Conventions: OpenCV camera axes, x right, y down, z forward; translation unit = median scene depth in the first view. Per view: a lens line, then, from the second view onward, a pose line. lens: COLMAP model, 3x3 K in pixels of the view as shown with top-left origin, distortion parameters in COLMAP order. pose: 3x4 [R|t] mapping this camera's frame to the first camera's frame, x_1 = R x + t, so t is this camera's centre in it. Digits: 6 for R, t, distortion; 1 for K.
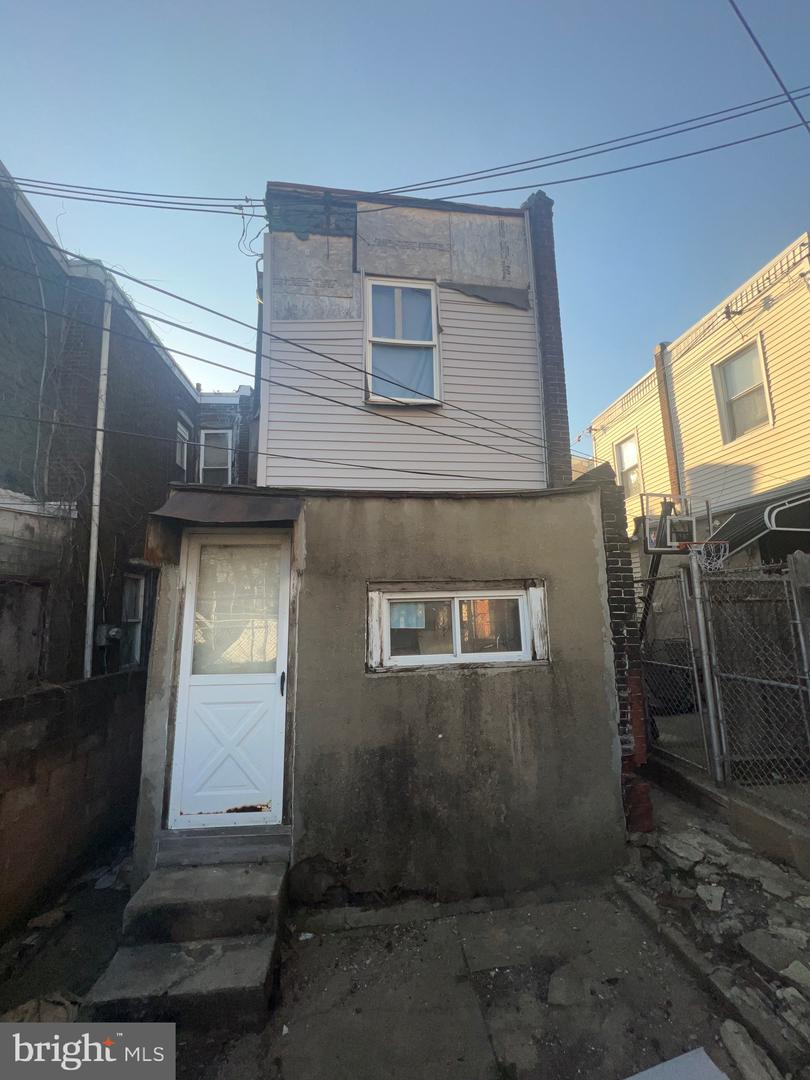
lens RADIAL K [[431.8, 0, 408.2], [0, 431.8, 542.3], [0, 0, 1]] dist [0.002177, 0.000041]
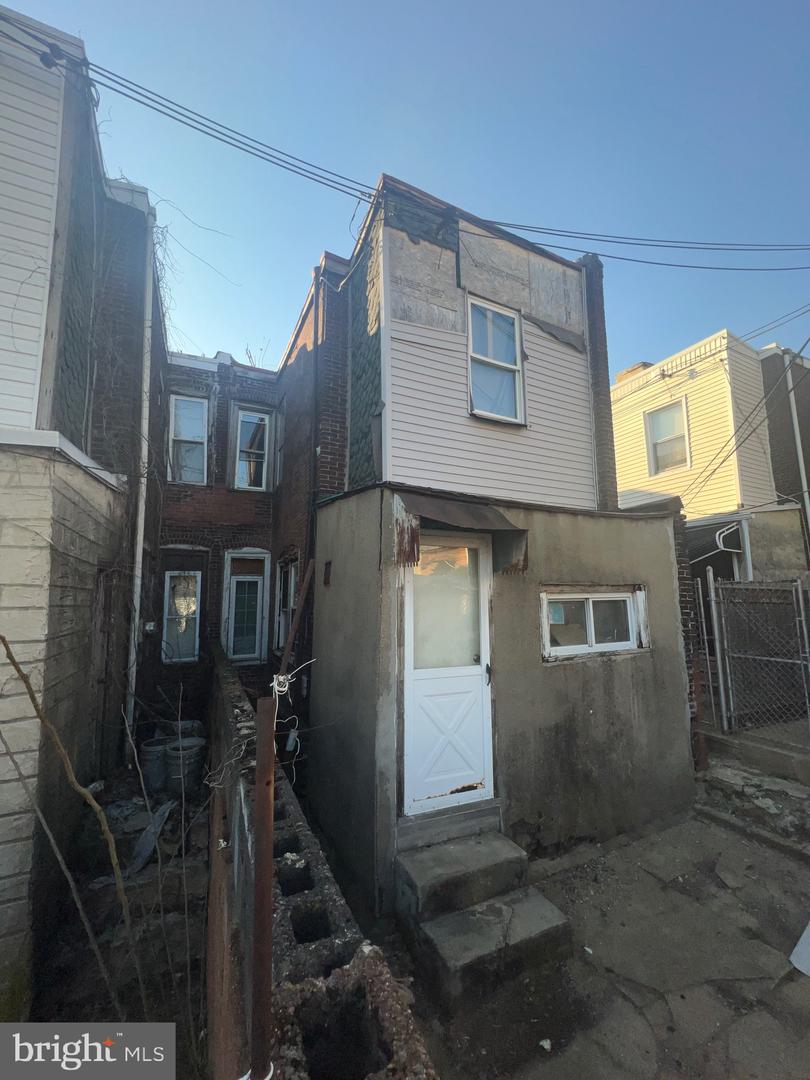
lens RADIAL K [[431.8, 0, 411.0], [0, 431.8, 542.3], [0, 0, 1]] dist [0.002177, 0.000041]
pose [[0.945384, 0.054927, 0.321296, -0.782866], [-0.063120, 0.997891, 0.015130, -0.015611], [-0.319788, -0.034584, 0.946858, 0.019797]]
